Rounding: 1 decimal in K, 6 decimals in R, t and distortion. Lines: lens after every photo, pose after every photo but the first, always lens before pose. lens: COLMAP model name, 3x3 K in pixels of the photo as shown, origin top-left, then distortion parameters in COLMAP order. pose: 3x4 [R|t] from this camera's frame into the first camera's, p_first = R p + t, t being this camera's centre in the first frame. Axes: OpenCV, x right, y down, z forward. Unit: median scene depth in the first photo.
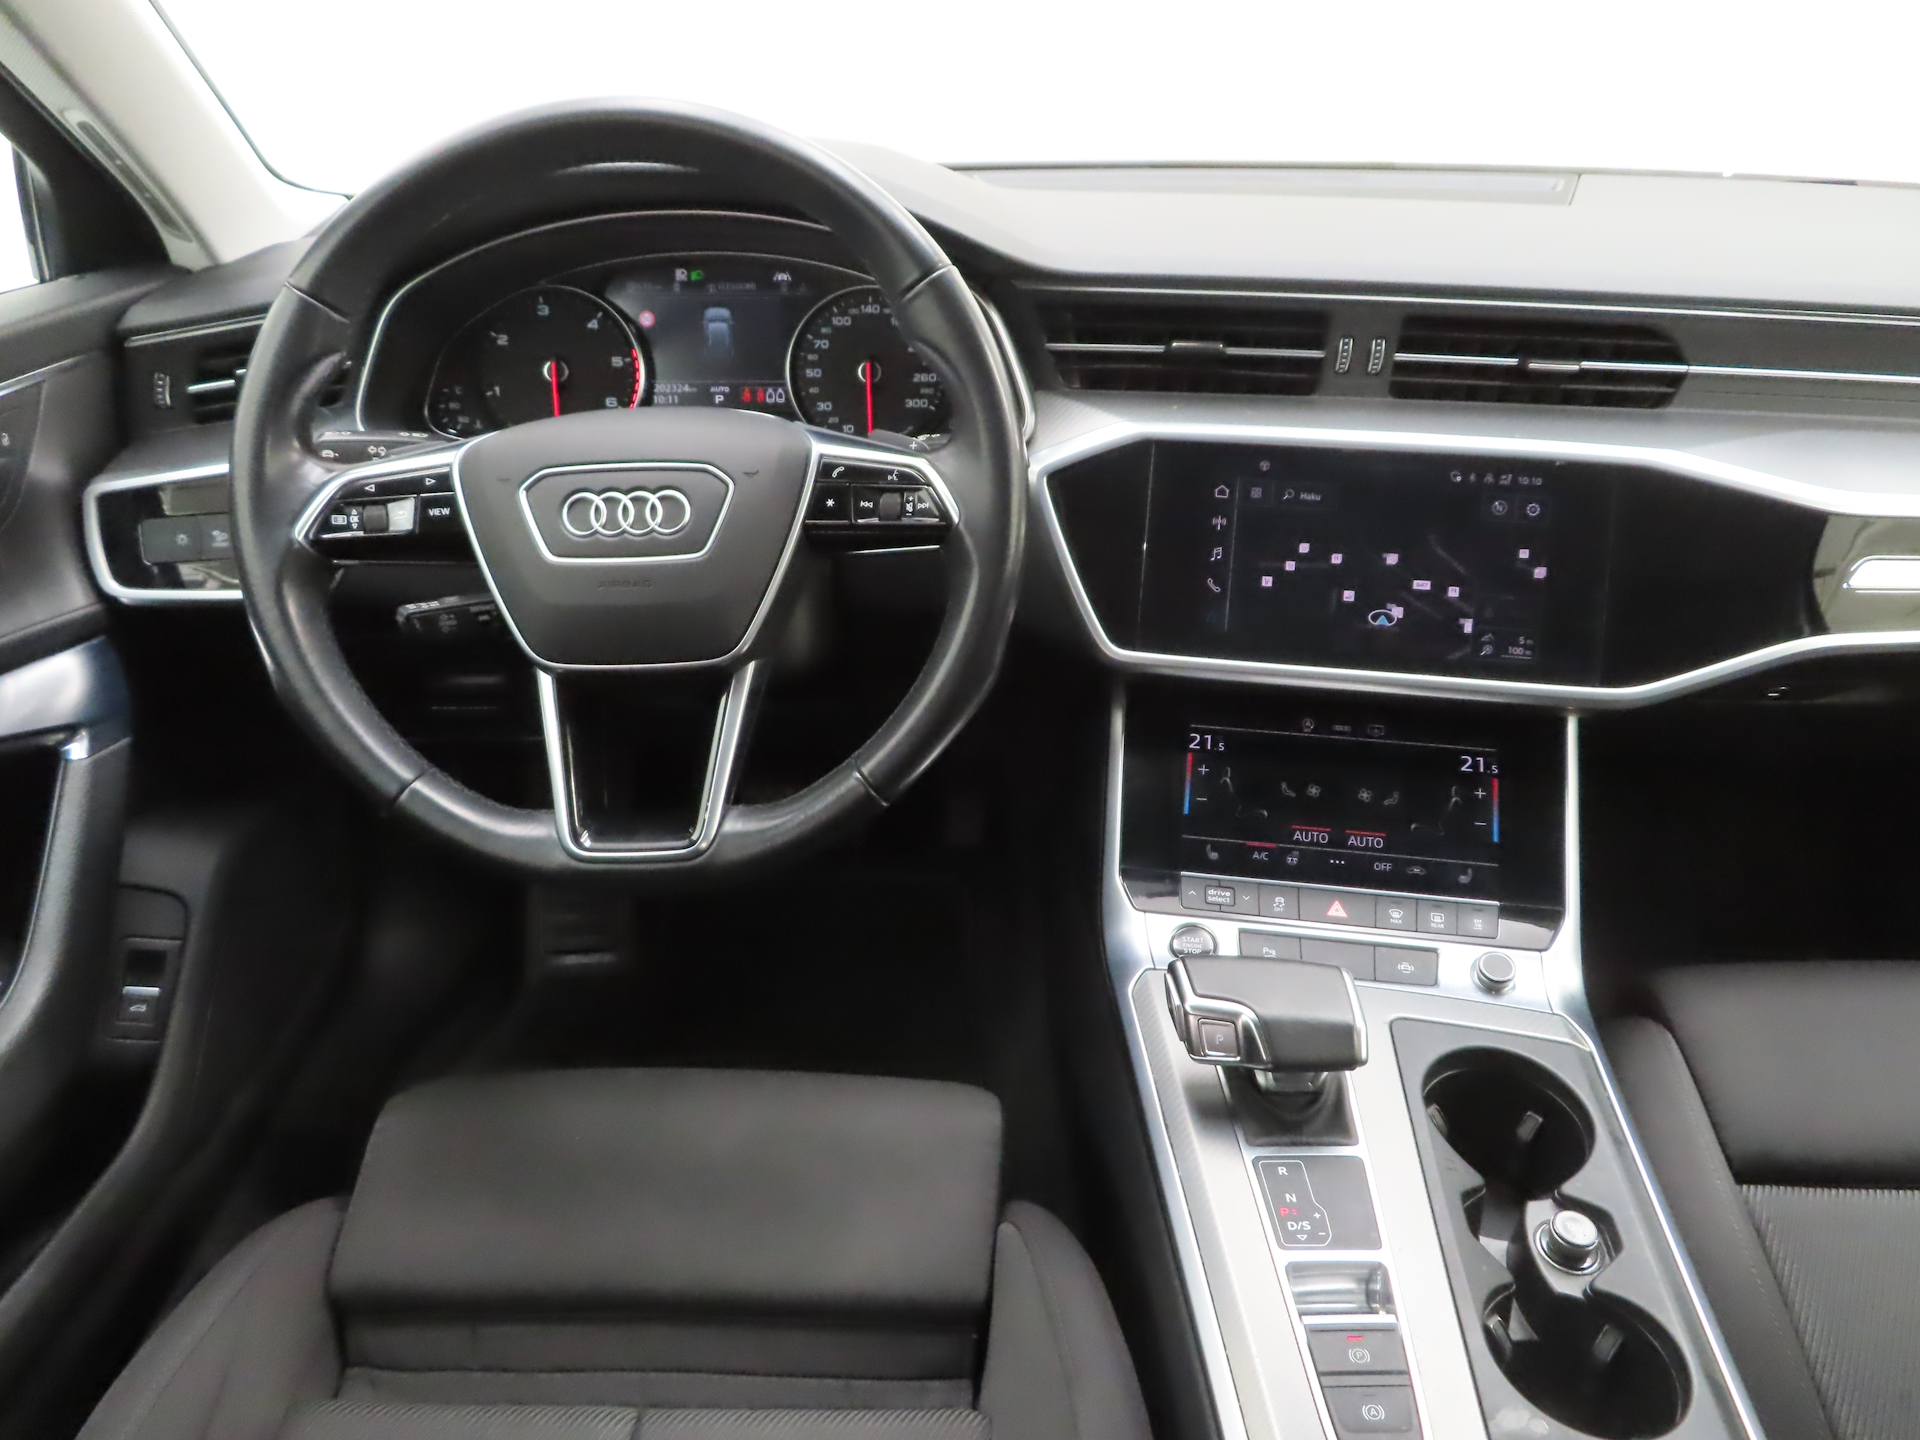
lens RADIAL K [[1573.1, 0, 960.0], [0, 1573.1, 720.0], [0, 0, 1]] dist [0.033187, -0.000635]
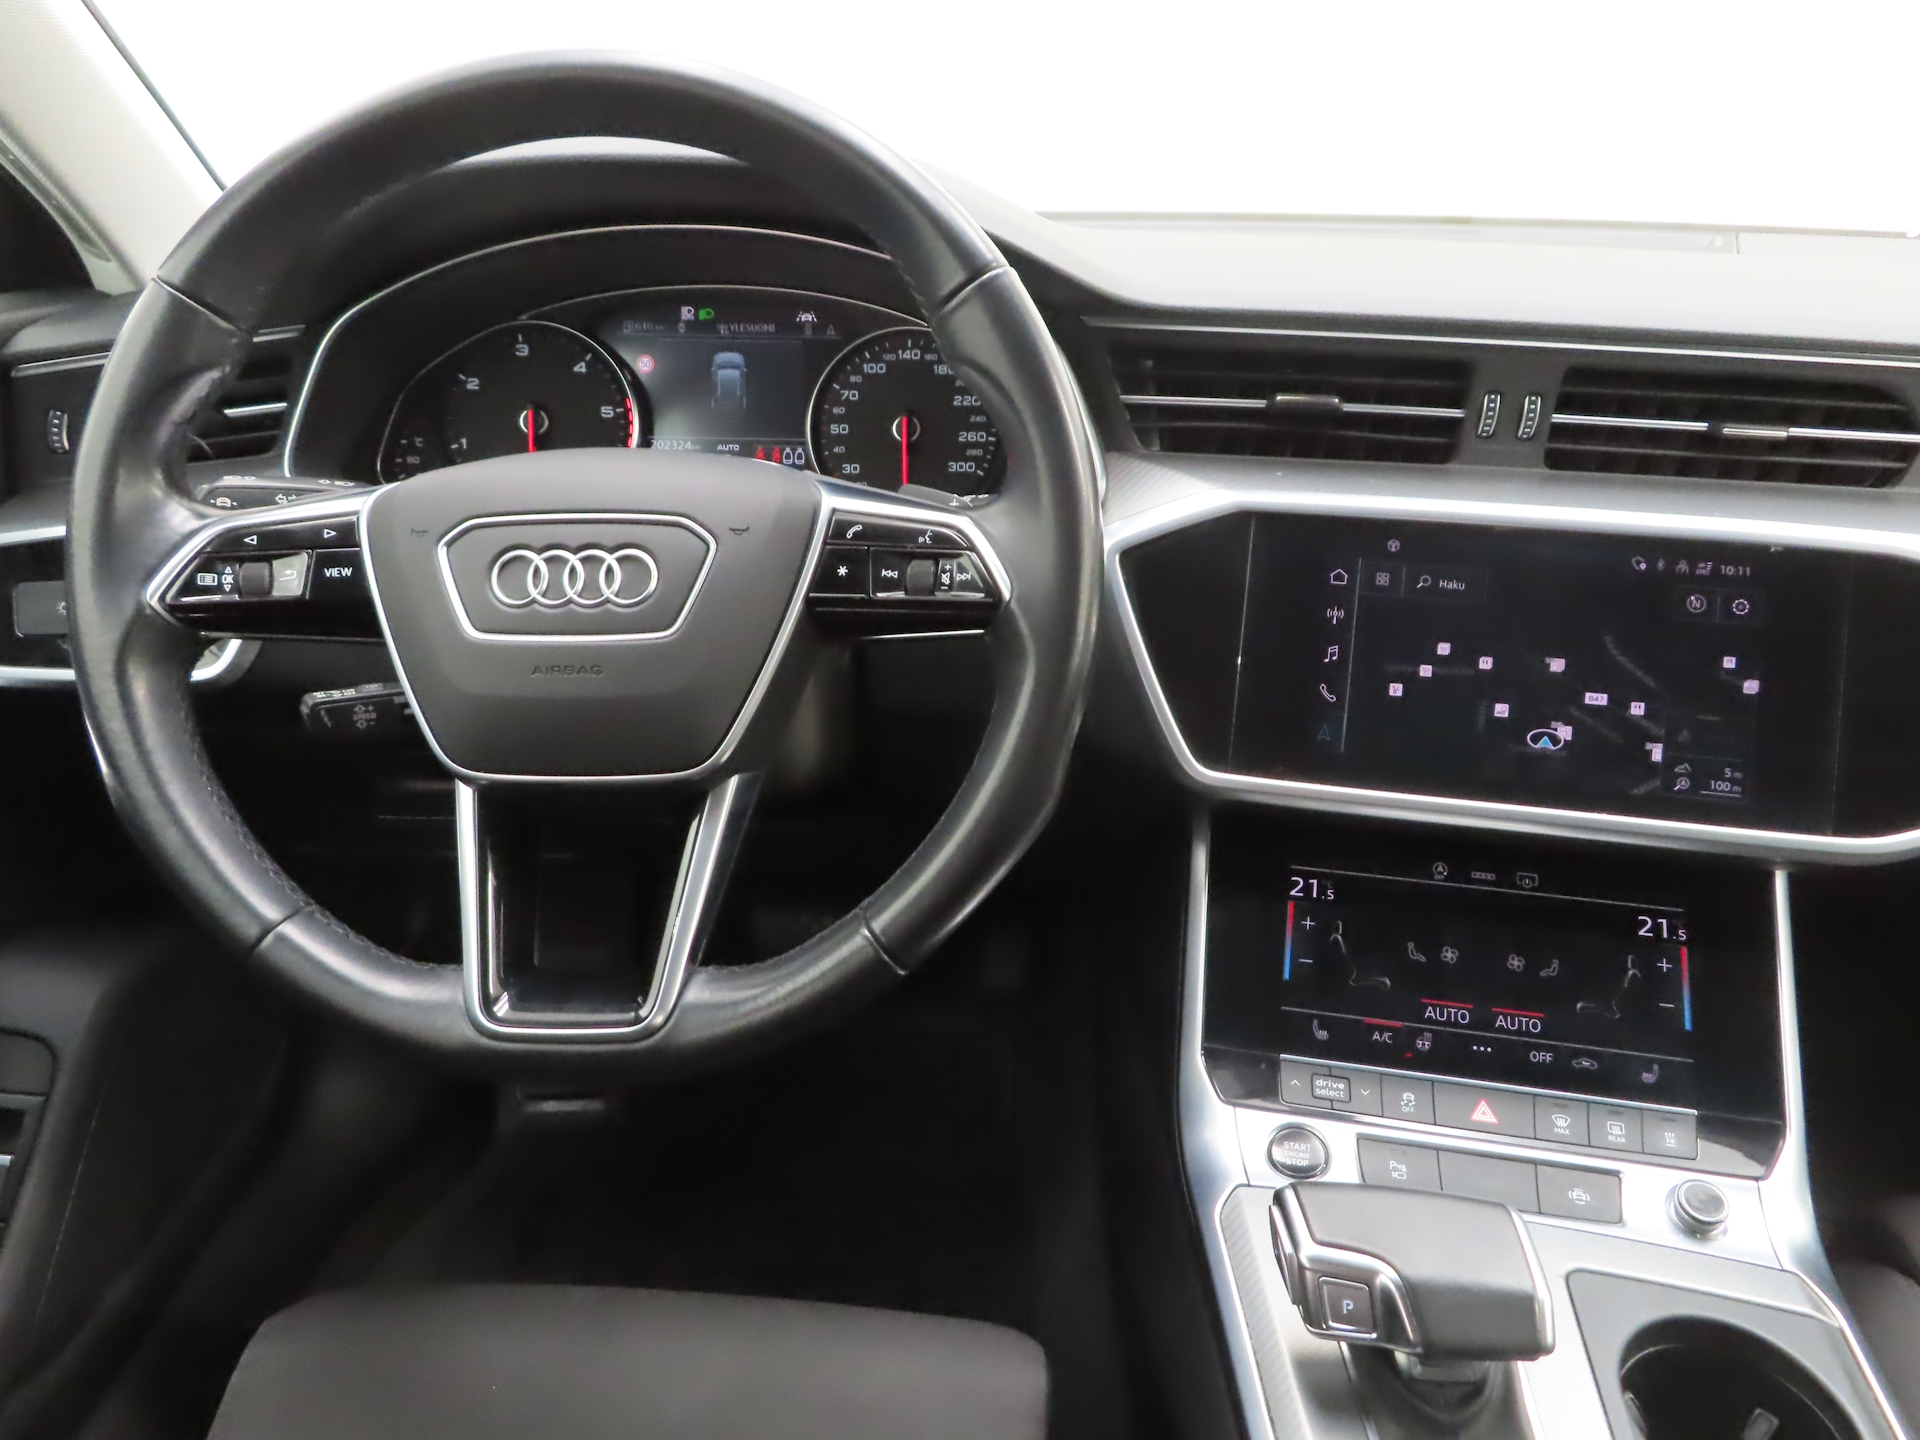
lens RADIAL K [[1453.0, 0, 960.0], [0, 1453.0, 720.0], [0, 0, 1]] dist [-0.041336, 0.000030]
pose [[0.999212, 0.024691, -0.031088, -0.001587], [-0.026799, 0.997236, -0.069304, -0.016969], [0.029291, 0.070083, 0.997111, 0.278981]]
